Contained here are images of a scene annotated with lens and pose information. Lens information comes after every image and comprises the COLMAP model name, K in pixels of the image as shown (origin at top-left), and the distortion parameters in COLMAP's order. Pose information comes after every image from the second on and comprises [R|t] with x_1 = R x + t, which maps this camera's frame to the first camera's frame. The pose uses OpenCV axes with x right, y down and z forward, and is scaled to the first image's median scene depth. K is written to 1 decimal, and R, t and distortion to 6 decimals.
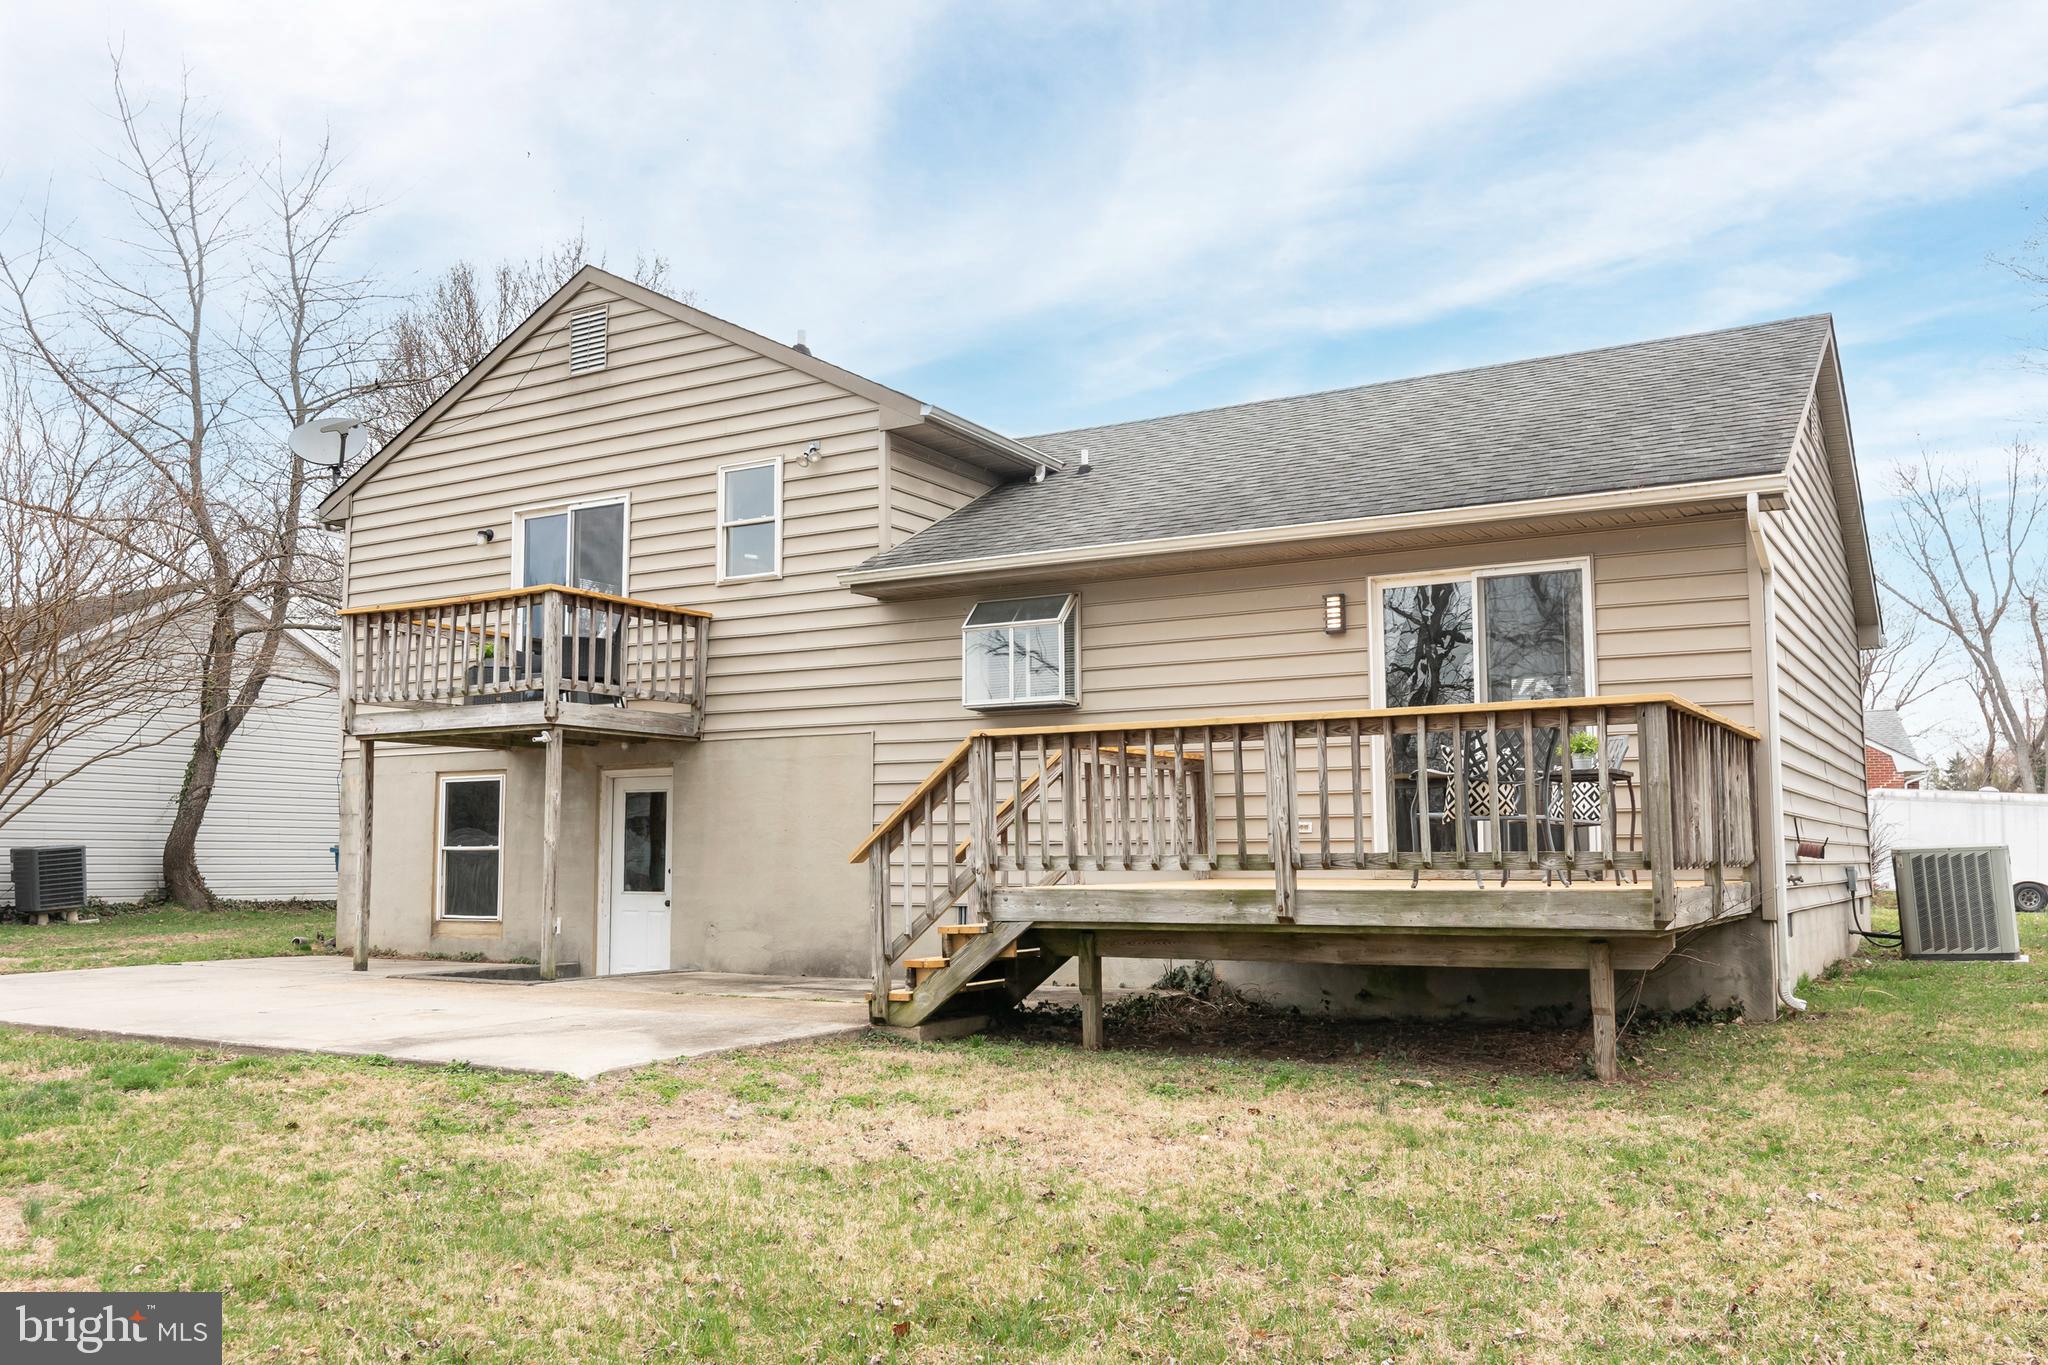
lens RADIAL K [[1682.6, 0, 974.7], [0, 1682.6, 714.0], [0, 0, 1]] dist [0.002232, 0.001687]
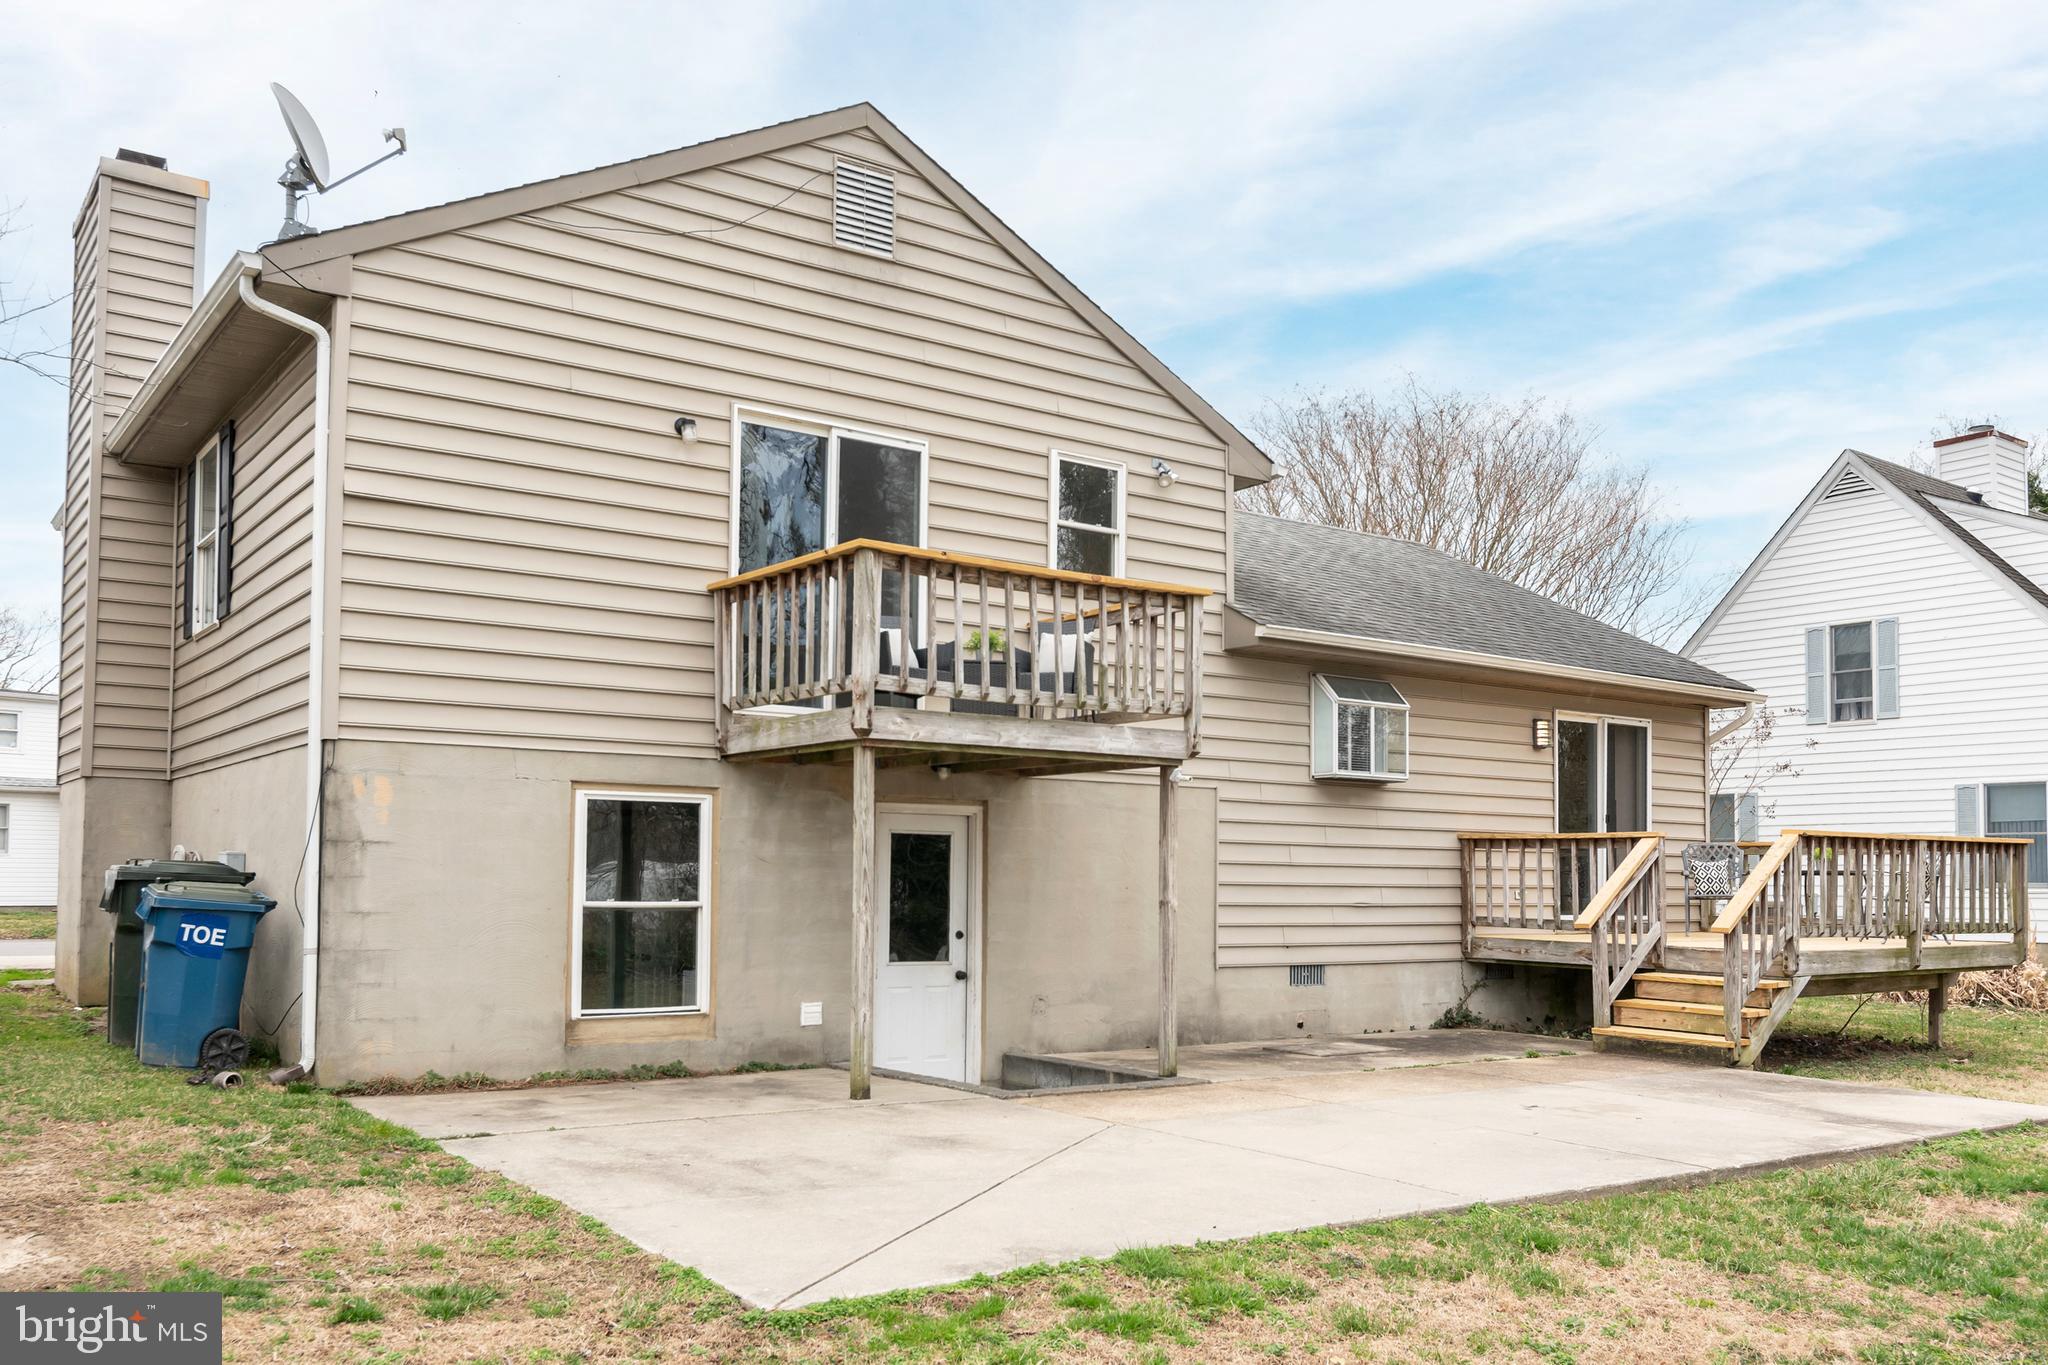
lens RADIAL K [[1687.5, 0, 1028.4], [0, 1687.5, 816.1], [0, 0, 1]] dist [-0.000735, -0.003634]
pose [[0.389078, 0.041863, 0.920253, -0.946730], [-0.092515, 0.995692, -0.006180, 0.040893], [-0.916547, -0.082733, 0.391275, 0.691028]]
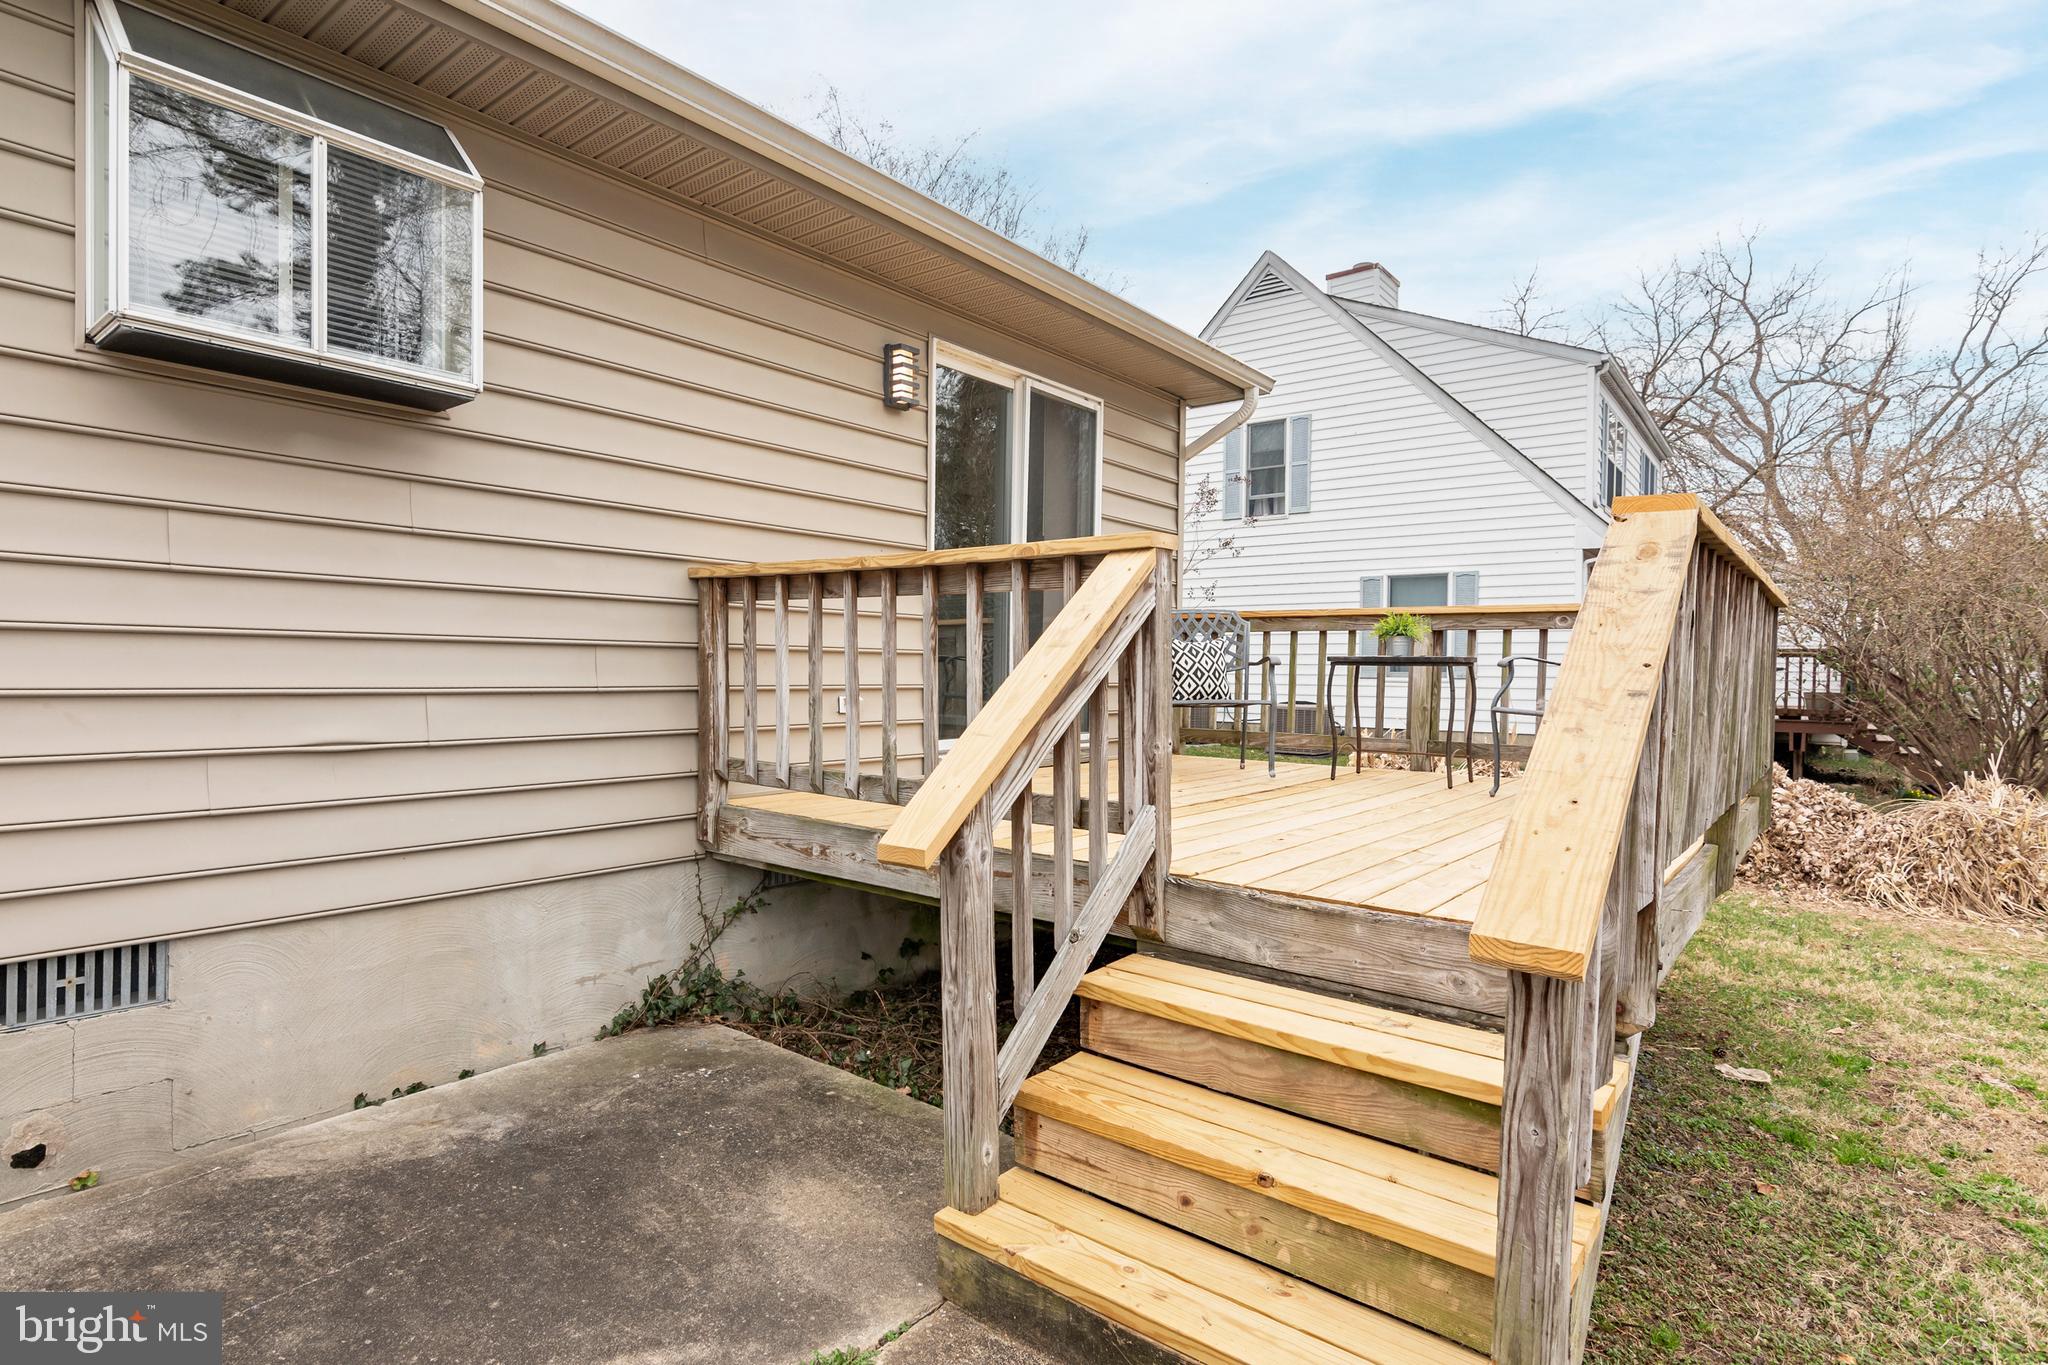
lens RADIAL K [[1063.0, 0, 948.5], [0, 1063.0, 681.0], [0, 0, 1]] dist [-0.000111, 0.000454]
pose [[0.159217, -0.007159, 0.987218, -0.155876], [-0.100998, 0.994609, 0.023501, 0.037475], [-0.982064, -0.103449, 0.157635, 0.739534]]
